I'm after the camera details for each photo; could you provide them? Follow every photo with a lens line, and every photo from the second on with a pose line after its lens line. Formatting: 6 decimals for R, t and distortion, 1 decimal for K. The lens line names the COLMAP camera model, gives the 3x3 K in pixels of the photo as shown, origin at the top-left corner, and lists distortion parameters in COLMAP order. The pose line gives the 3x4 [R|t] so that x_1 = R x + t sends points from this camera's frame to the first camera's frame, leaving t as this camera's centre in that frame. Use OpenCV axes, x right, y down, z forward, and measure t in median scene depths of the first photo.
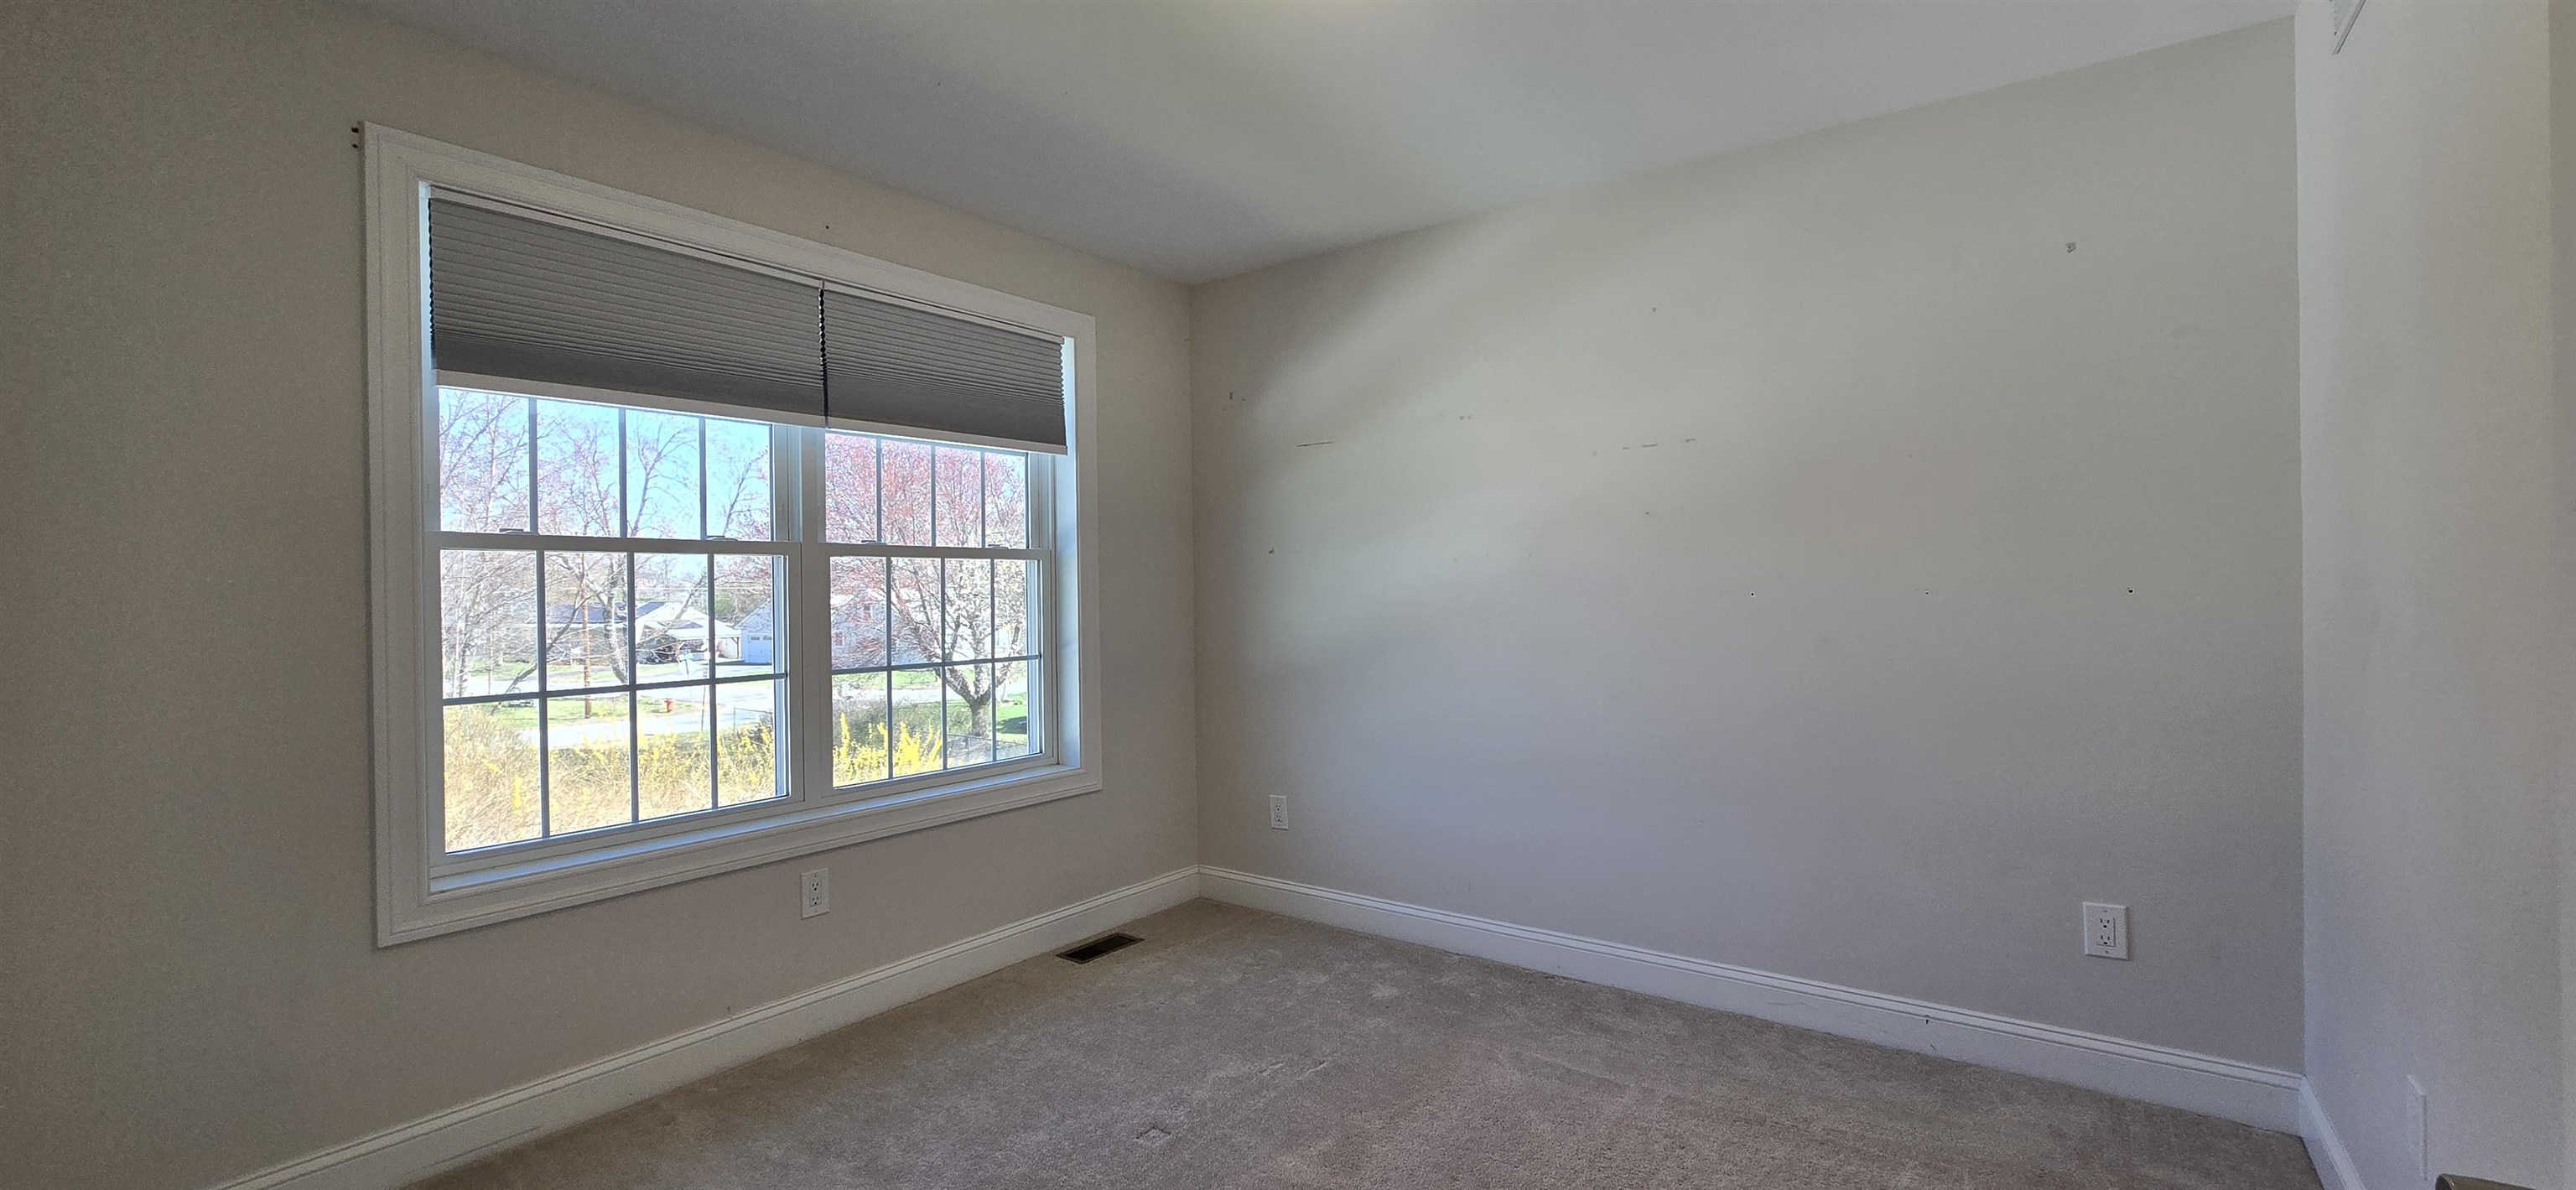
lens RADIAL K [[1051.0, 0, 1308.8], [0, 1051.0, 595.5], [0, 0, 1]] dist [-0.004371, -0.000151]
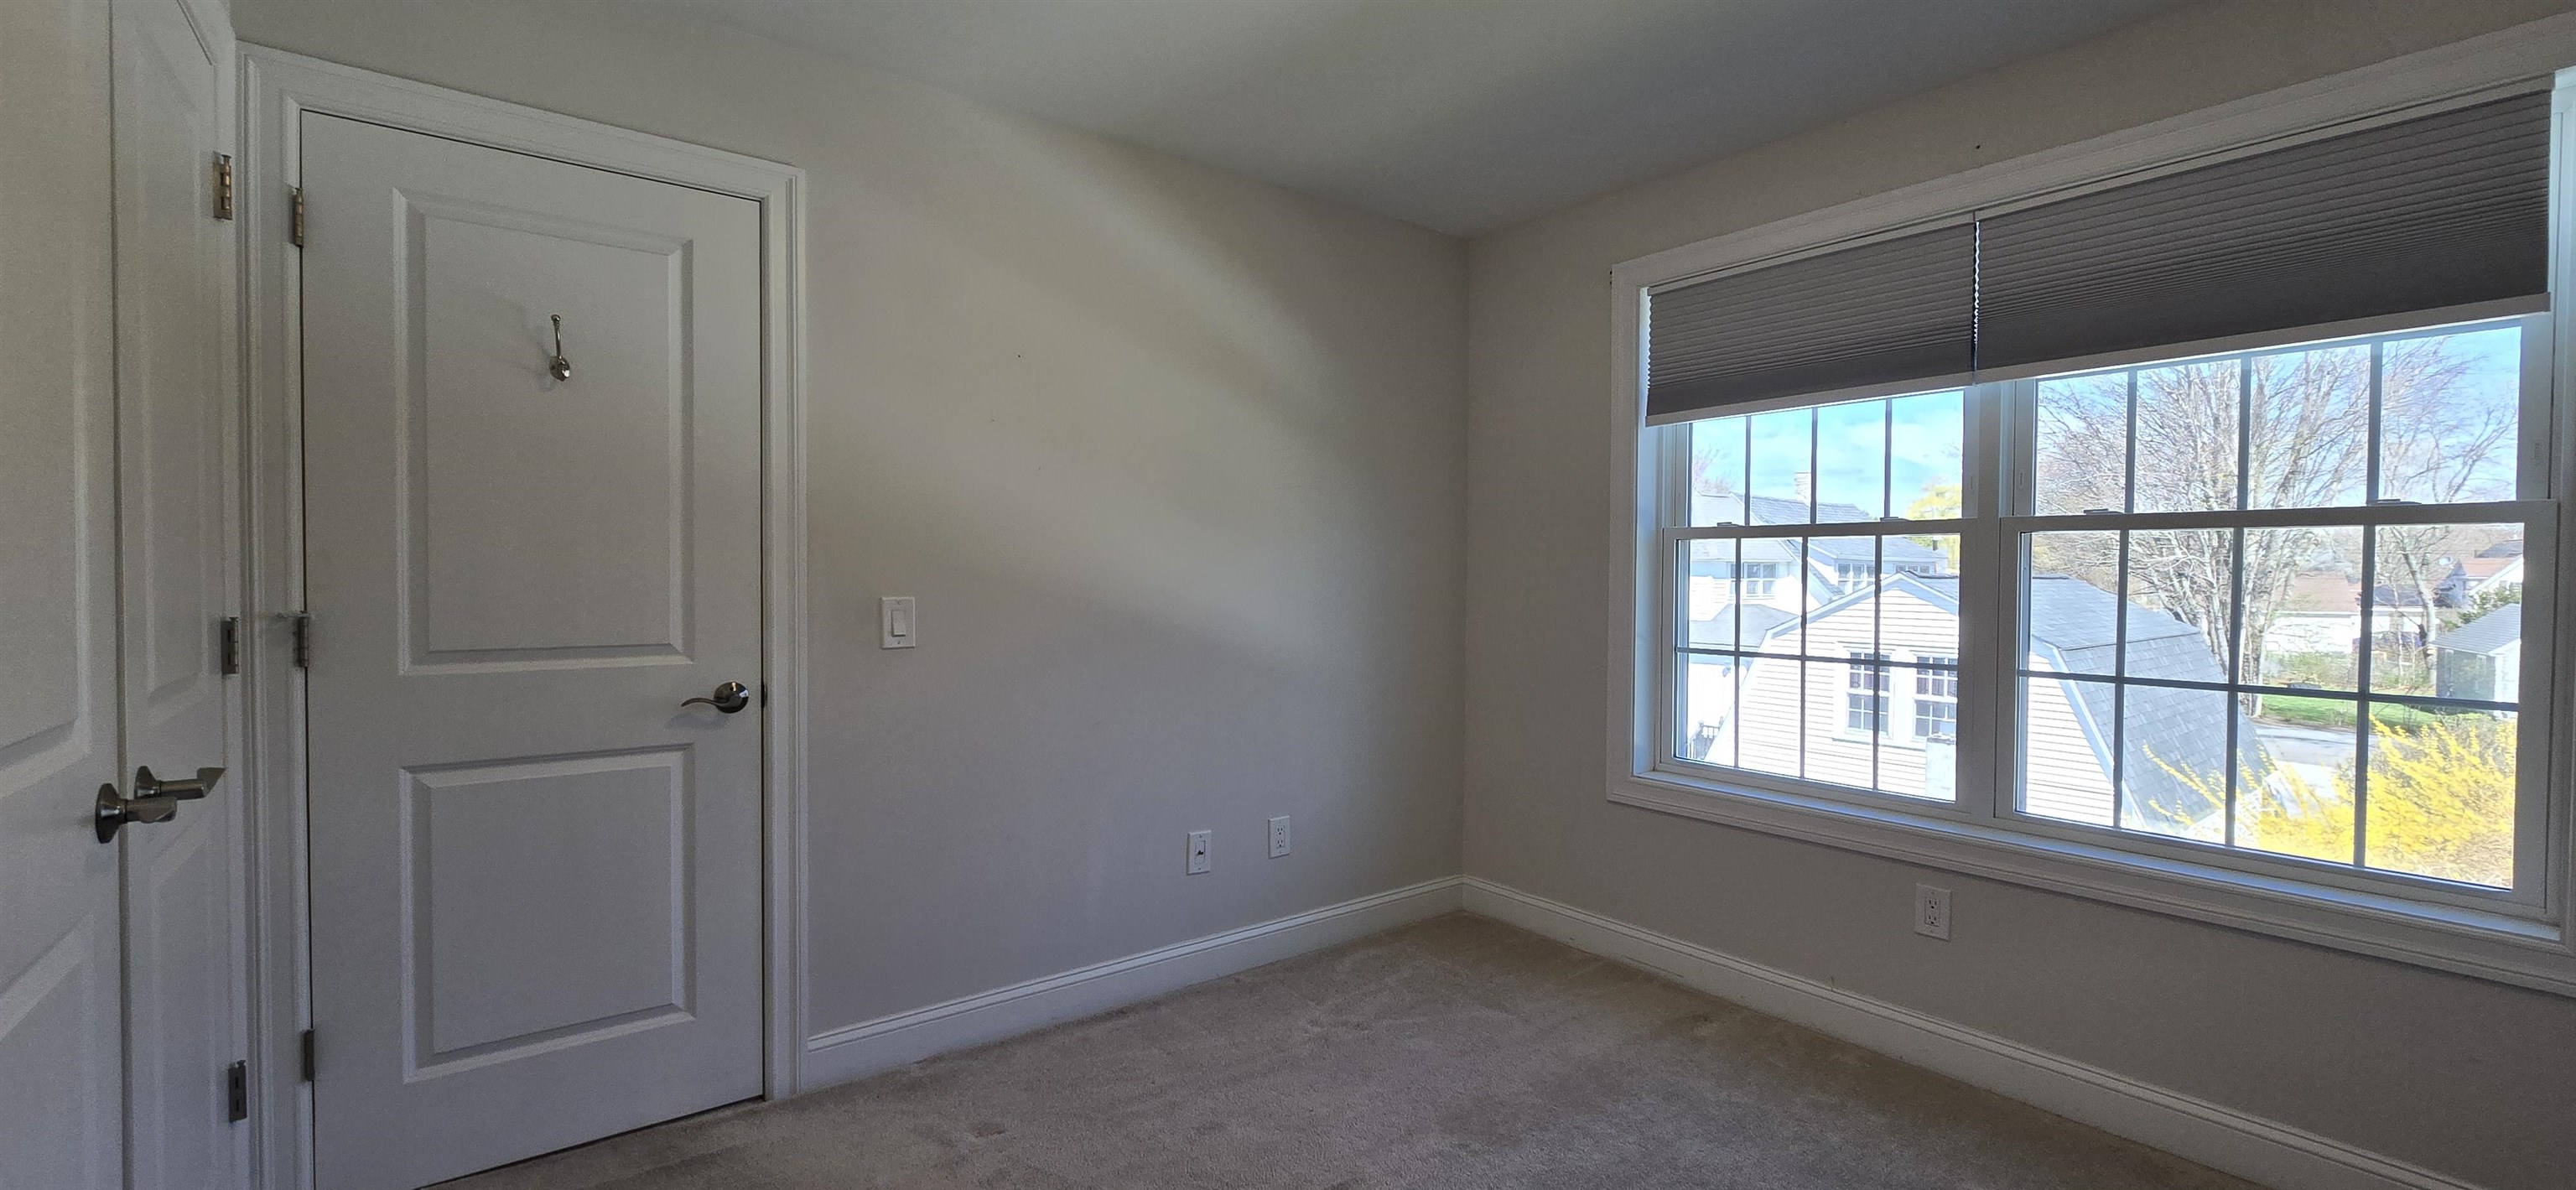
lens RADIAL K [[1051.0, 0, 1308.8], [0, 1051.0, 595.5], [0, 0, 1]] dist [-0.004371, -0.000151]
pose [[-0.269955, 0.035026, -0.962236, 0.507686], [-0.012142, 0.999135, 0.039775, -0.015142], [0.962796, 0.022421, -0.269296, 0.699423]]
